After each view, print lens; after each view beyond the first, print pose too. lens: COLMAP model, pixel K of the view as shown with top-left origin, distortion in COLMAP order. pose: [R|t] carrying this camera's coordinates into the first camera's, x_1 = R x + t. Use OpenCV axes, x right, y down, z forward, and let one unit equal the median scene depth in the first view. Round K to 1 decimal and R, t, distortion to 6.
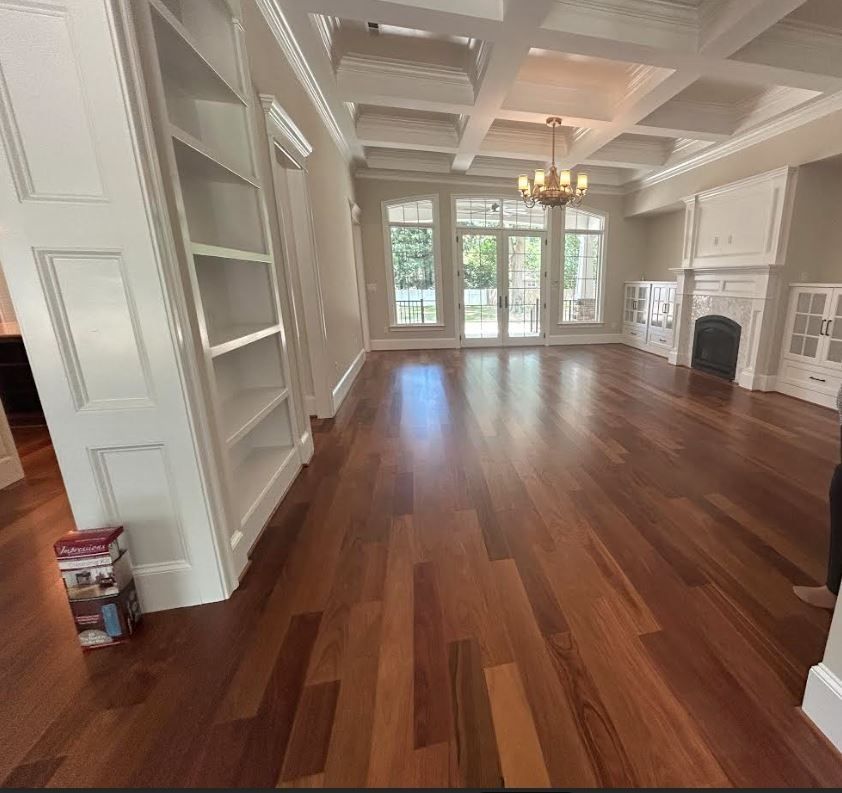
lens RADIAL K [[408.8, 0, 527.2], [0, 408.8, 379.2], [0, 0, 1]] dist [0.000002, -0.000123]
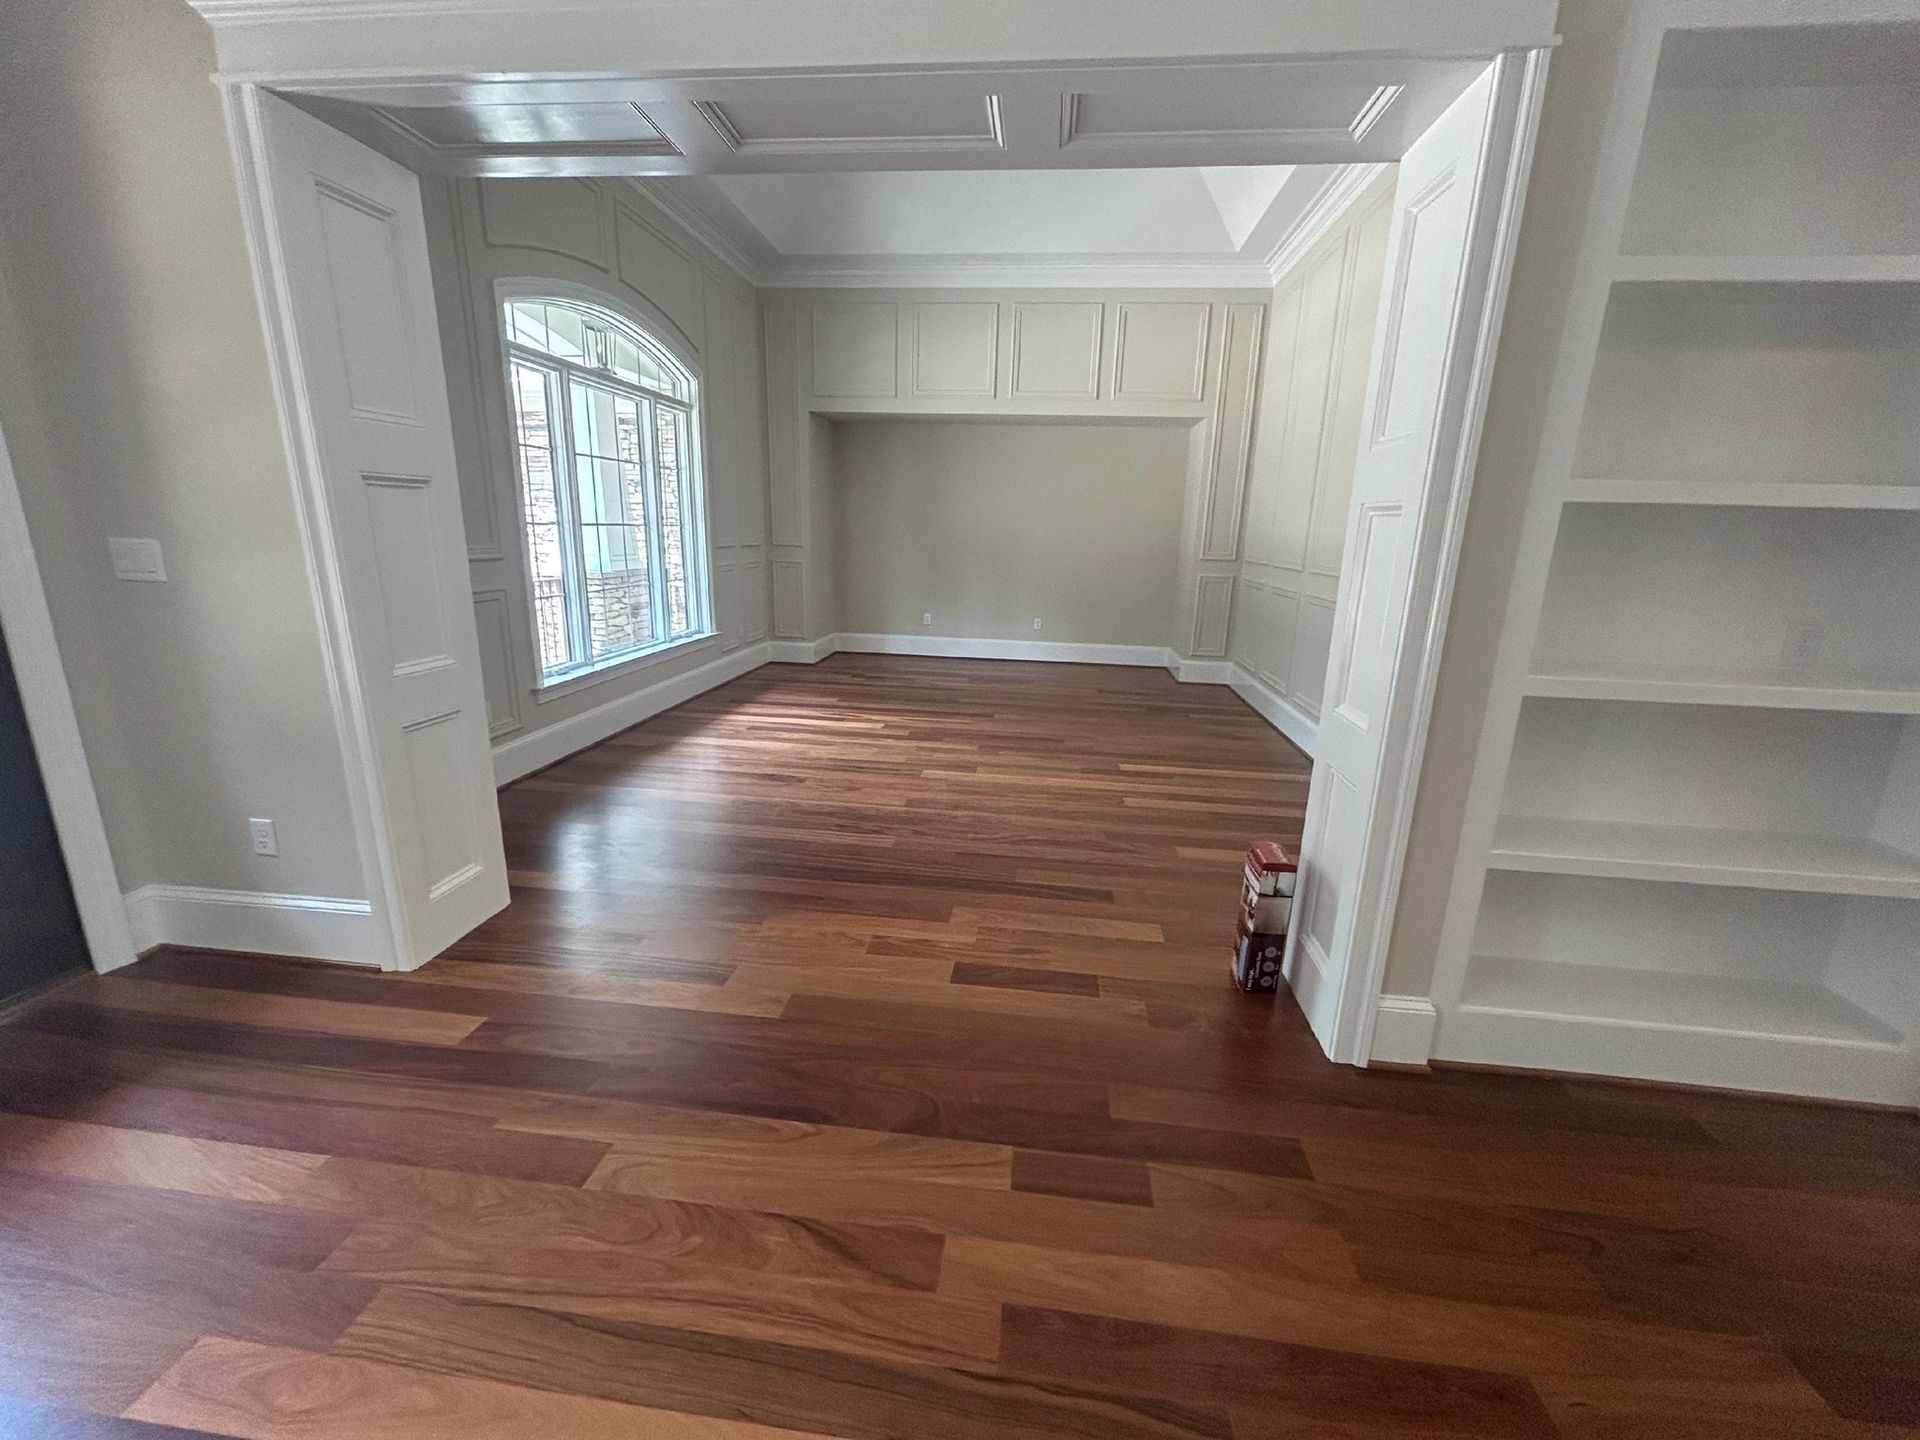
lens RADIAL K [[765.6, 0, 960.0], [0, 765.6, 720.0], [0, 0, 1]] dist [-0.036110, 0.000237]
pose [[-0.364645, 0.206396, -0.907984, 1.257140], [-0.246977, 0.918760, 0.308031, -0.461194], [0.897795, 0.336573, -0.284046, 2.119500]]
